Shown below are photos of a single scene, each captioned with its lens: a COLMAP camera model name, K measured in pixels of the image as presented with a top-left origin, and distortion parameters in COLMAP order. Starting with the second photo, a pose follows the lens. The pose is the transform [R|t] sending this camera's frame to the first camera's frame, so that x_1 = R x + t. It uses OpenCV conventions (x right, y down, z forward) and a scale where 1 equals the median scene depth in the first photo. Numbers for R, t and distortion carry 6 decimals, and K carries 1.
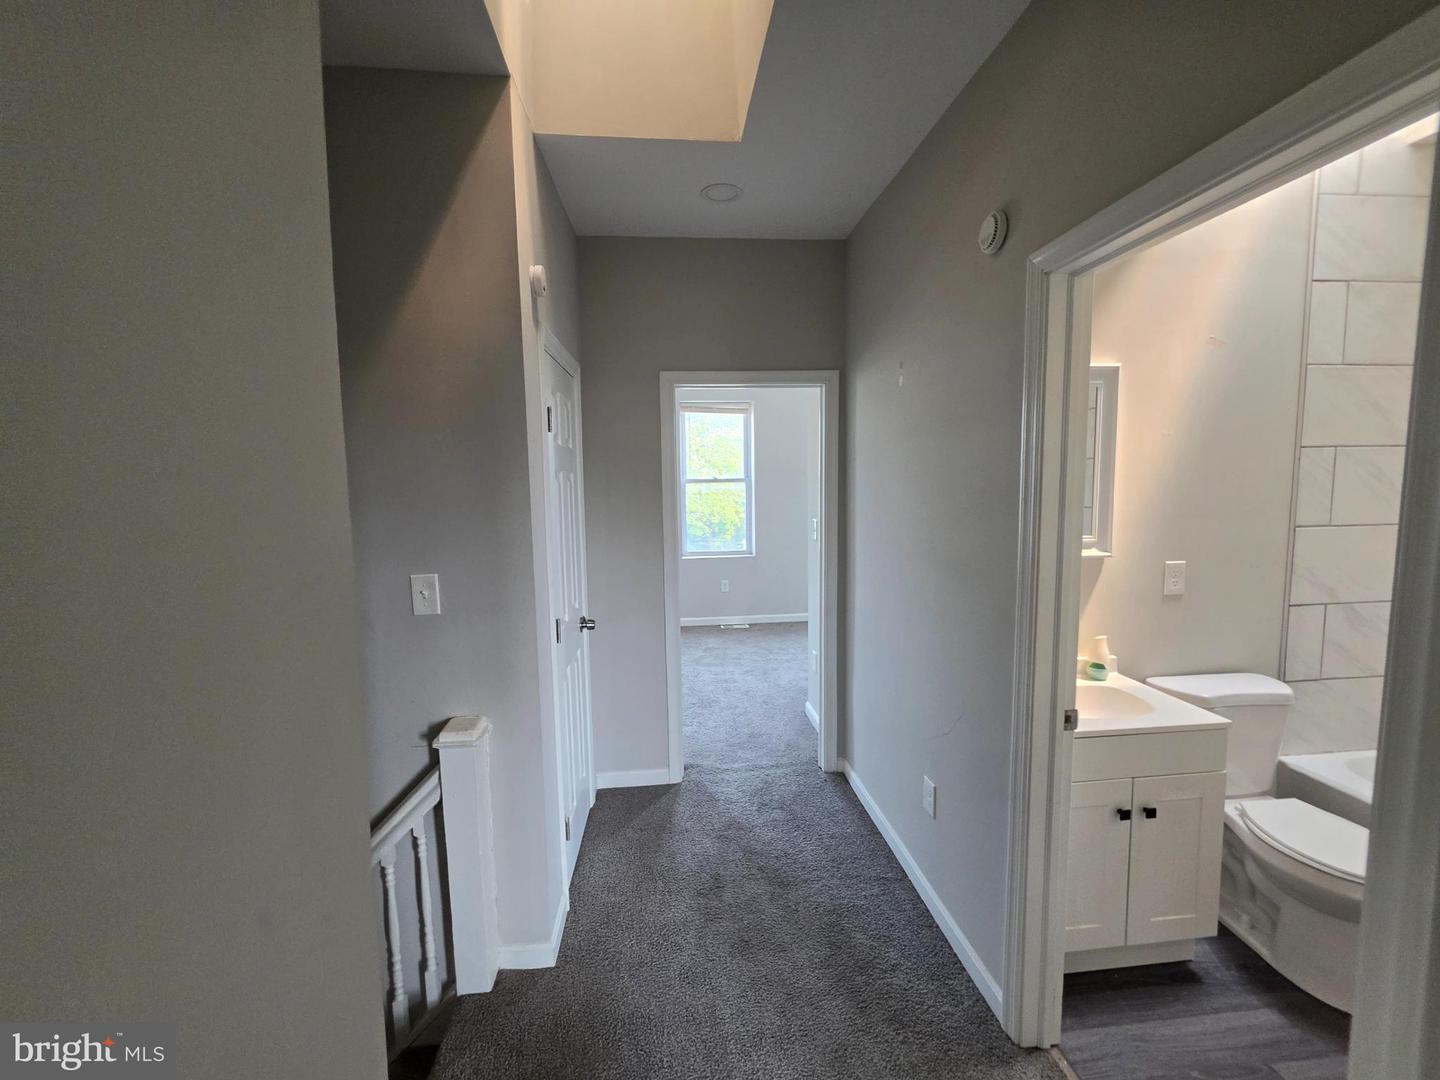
lens RADIAL K [[589.7, 0, 719.8], [0, 589.7, 536.3], [0, 0, 1]] dist [-0.001188, 0.000285]
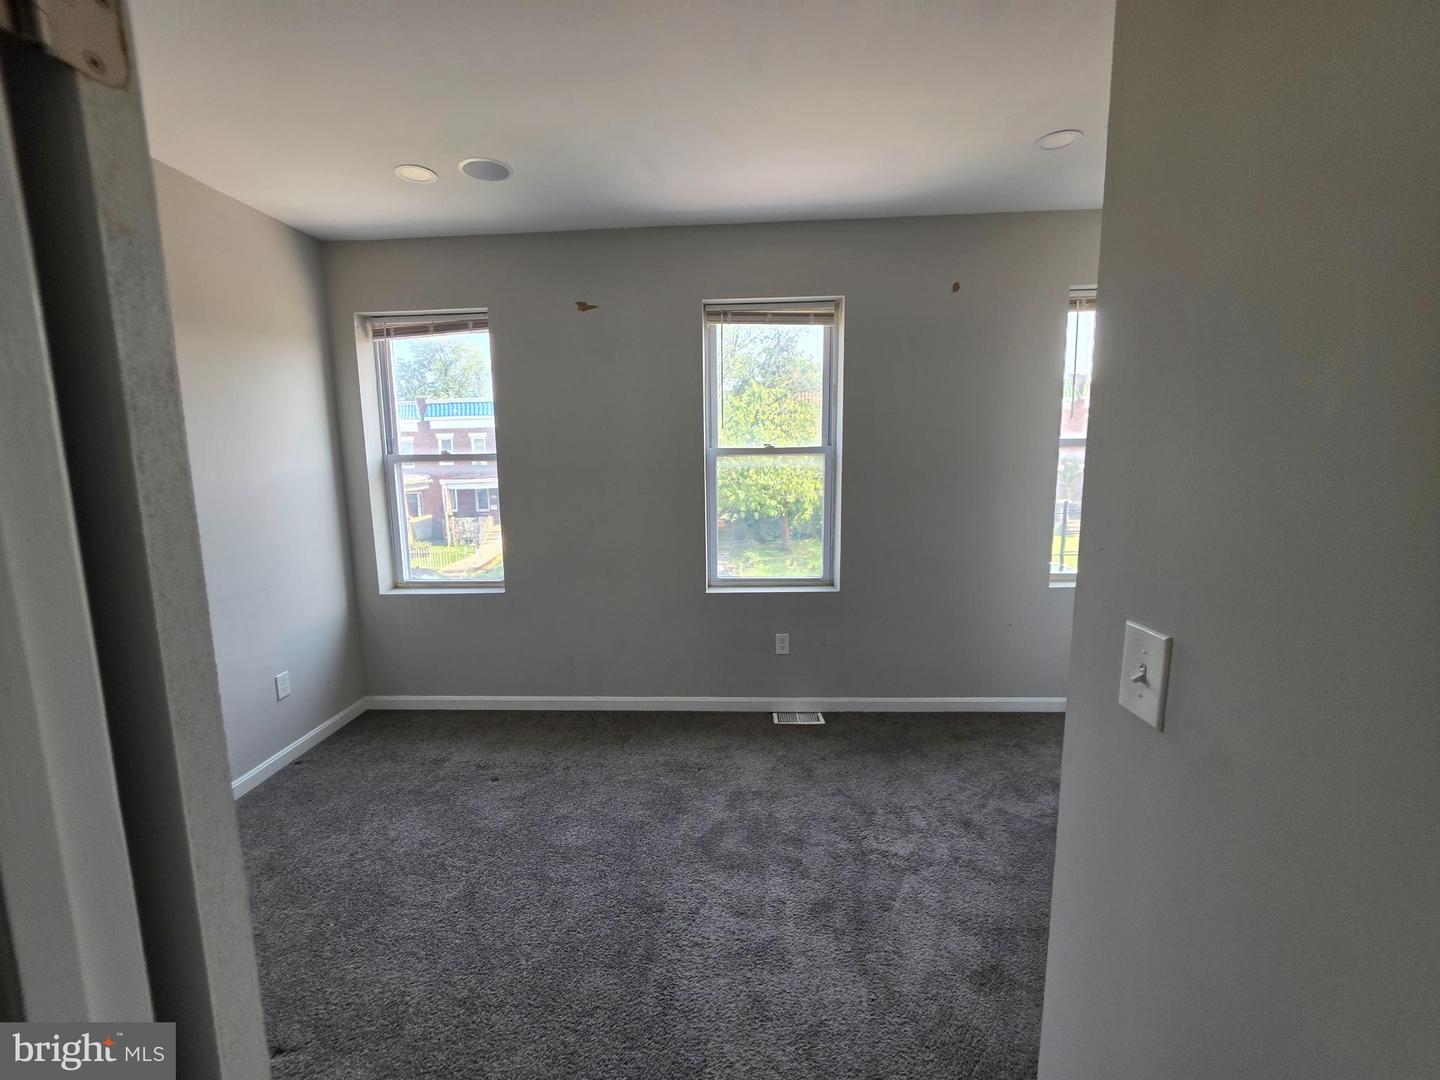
lens RADIAL K [[589.7, 0, 719.8], [0, 589.7, 536.3], [0, 0, 1]] dist [-0.001188, 0.000285]
pose [[0.990904, 0.023297, -0.132535, 0.021987], [-0.017478, 0.998839, 0.044902, -0.040224], [0.133427, -0.042177, 0.990161, 0.459942]]
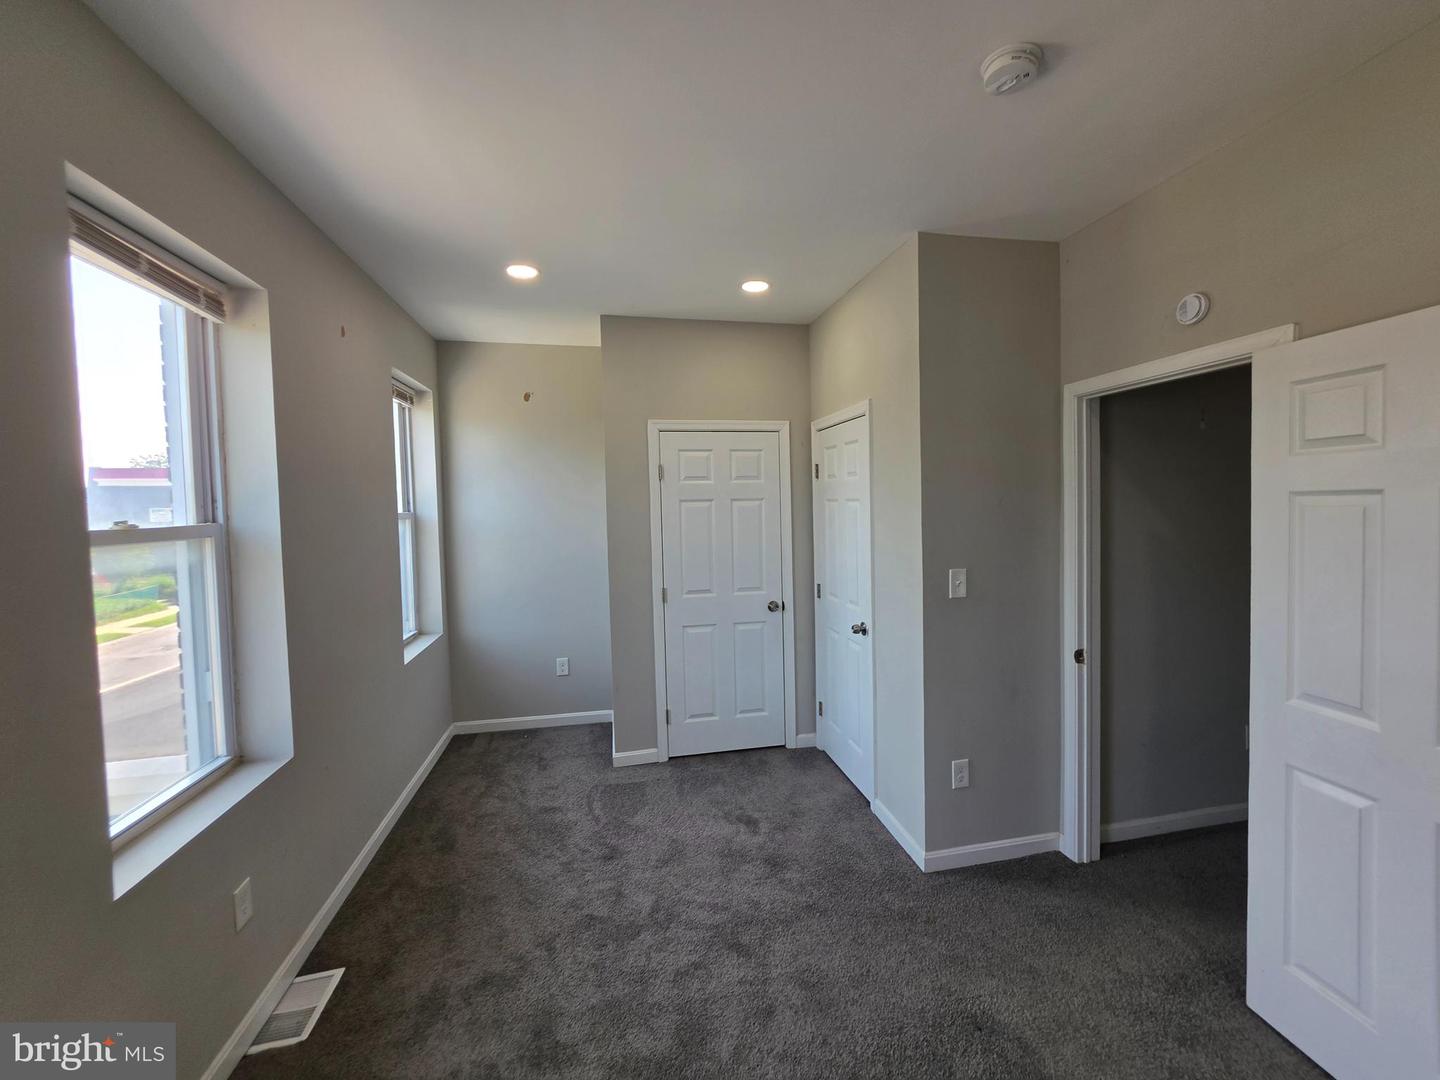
lens RADIAL K [[596.6, 0, 723.5], [0, 596.6, 527.5], [0, 0, 1]] dist [-0.001888, 0.000108]
pose [[-0.102692, -0.019070, 0.994530, -0.298068], [0.121258, 0.992120, 0.031545, -0.075102], [-0.987295, 0.123834, -0.099571, 0.795872]]
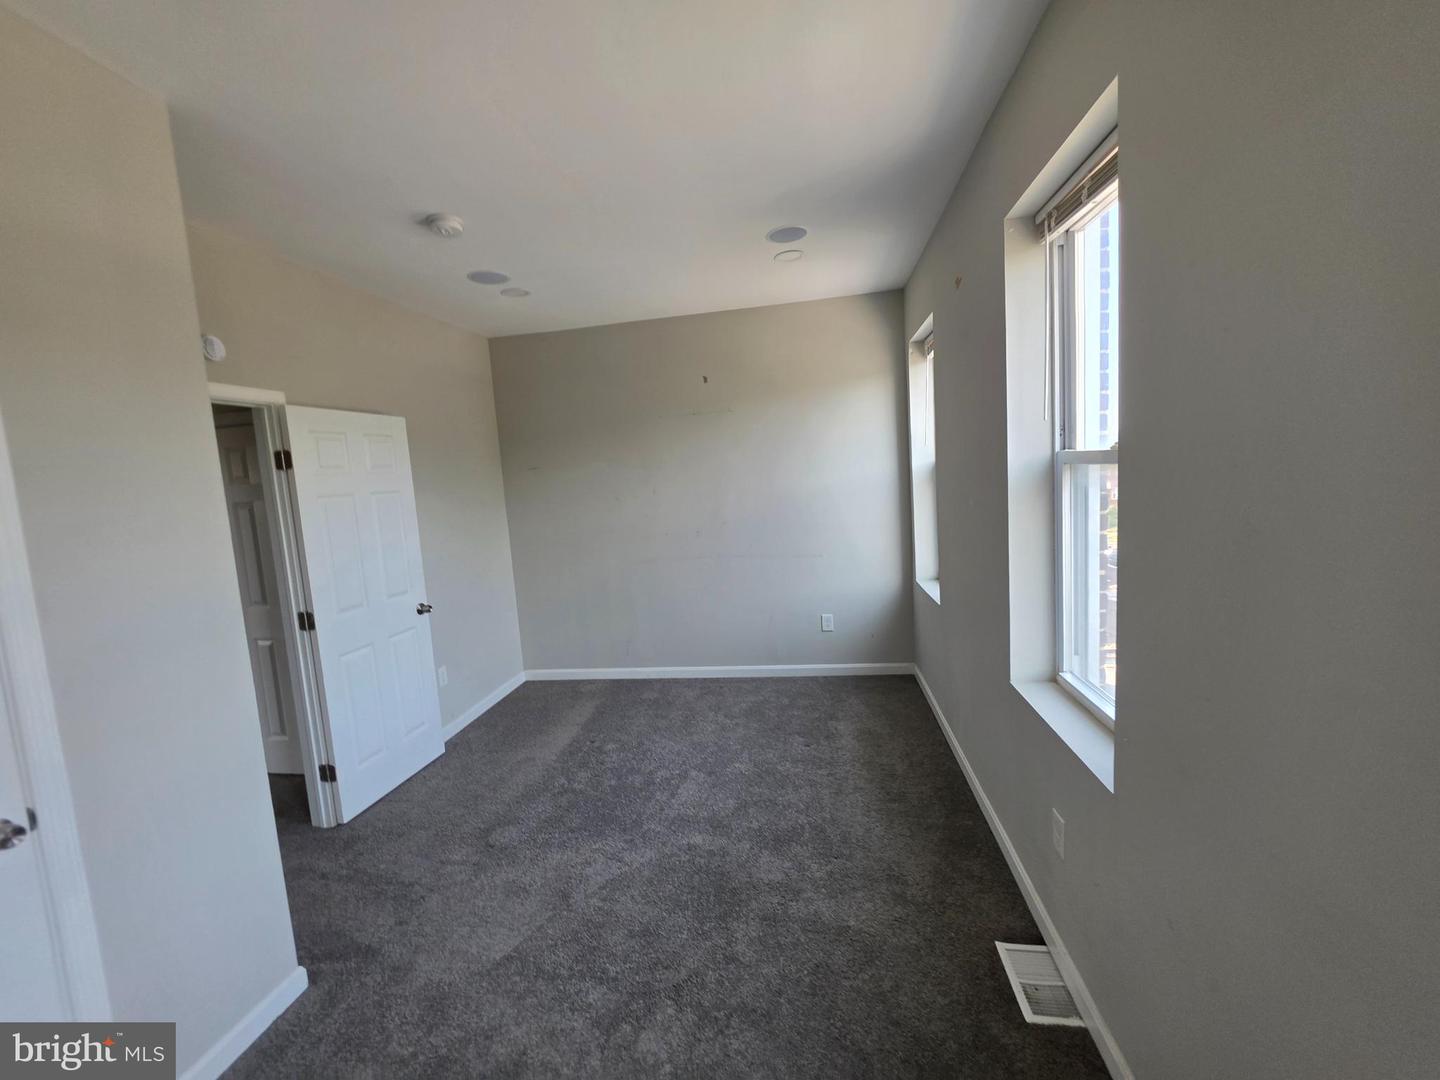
lens RADIAL K [[589.7, 0, 719.8], [0, 589.7, 536.3], [0, 0, 1]] dist [-0.001188, 0.000285]
pose [[-0.232939, 0.140747, -0.962252, 0.305592], [-0.024241, 0.988324, 0.150429, -0.096912], [0.972189, 0.058366, -0.226808, 0.914827]]
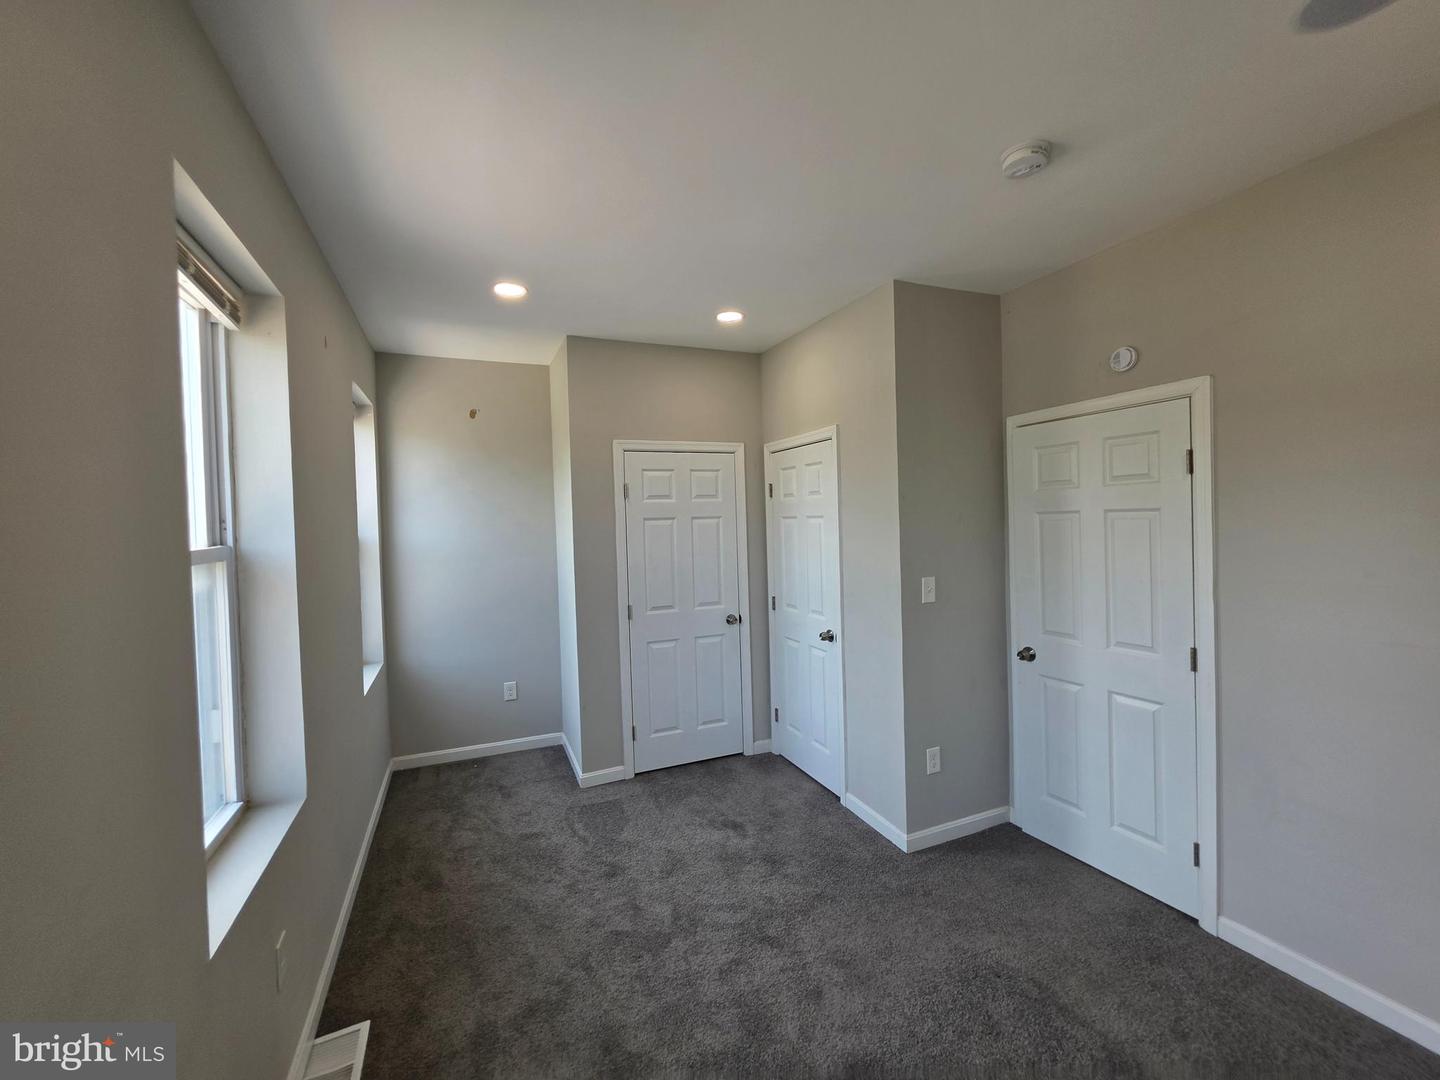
lens RADIAL K [[593.9, 0, 704.1], [0, 593.9, 531.2], [0, 0, 1]] dist [-0.002048, 0.000281]
pose [[-0.286569, 0.008818, 0.958019, -0.298800], [0.129251, 0.991172, 0.029539, -0.085635], [-0.949301, 0.132290, -0.285179, 0.891231]]
